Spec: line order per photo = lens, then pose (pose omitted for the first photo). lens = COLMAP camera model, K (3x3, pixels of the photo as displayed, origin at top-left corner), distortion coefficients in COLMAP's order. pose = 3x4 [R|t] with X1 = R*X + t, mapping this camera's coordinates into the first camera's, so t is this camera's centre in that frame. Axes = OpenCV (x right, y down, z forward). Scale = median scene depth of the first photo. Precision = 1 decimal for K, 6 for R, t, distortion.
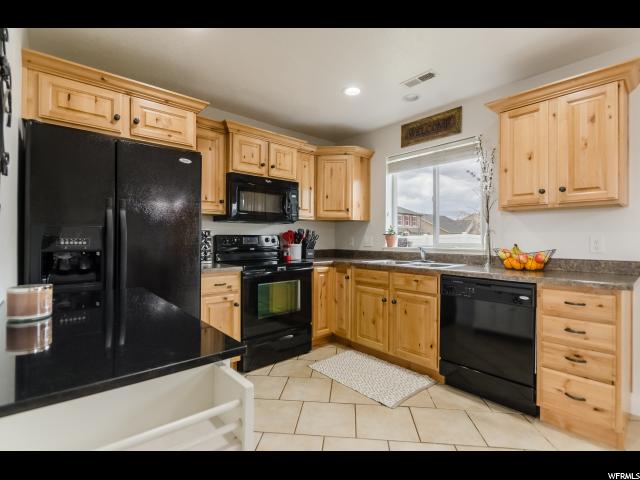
lens RADIAL K [[303.5, 0, 319.8], [0, 303.5, 239.1], [0, 0, 1]] dist [0.002456, -0.000937]
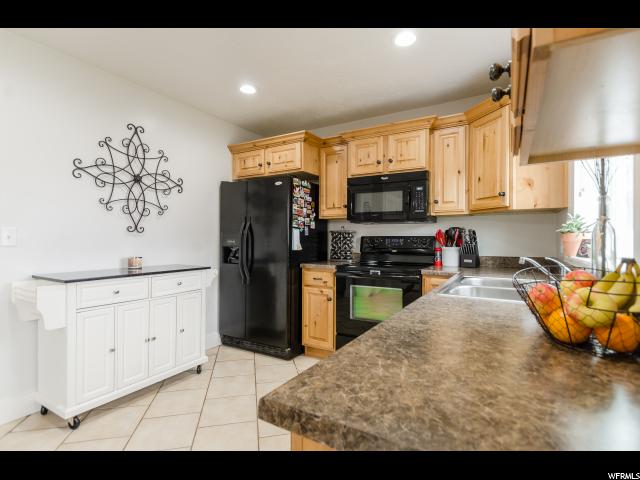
lens RADIAL K [[327.8, 0, 317.6], [0, 327.8, 236.7], [0, 0, 1]] dist [0.001958, 0.000415]
pose [[0.302844, -0.005827, -0.953022, 0.743099], [-0.002051, 0.999975, -0.006766, -0.004205], [0.953038, 0.004004, 0.302824, 0.518763]]
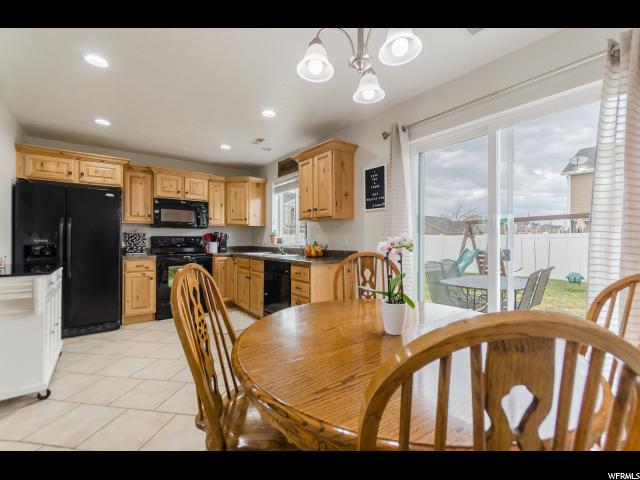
lens RADIAL K [[276.0, 0, 320.5], [0, 276.0, 239.0], [0, 0, 1]] dist [0.001936, 0.000114]
pose [[0.998418, -0.003105, -0.056141, 0.638673], [0.003038, 0.999995, -0.001273, 0.004631], [0.056144, 0.001100, 0.998422, -0.399001]]
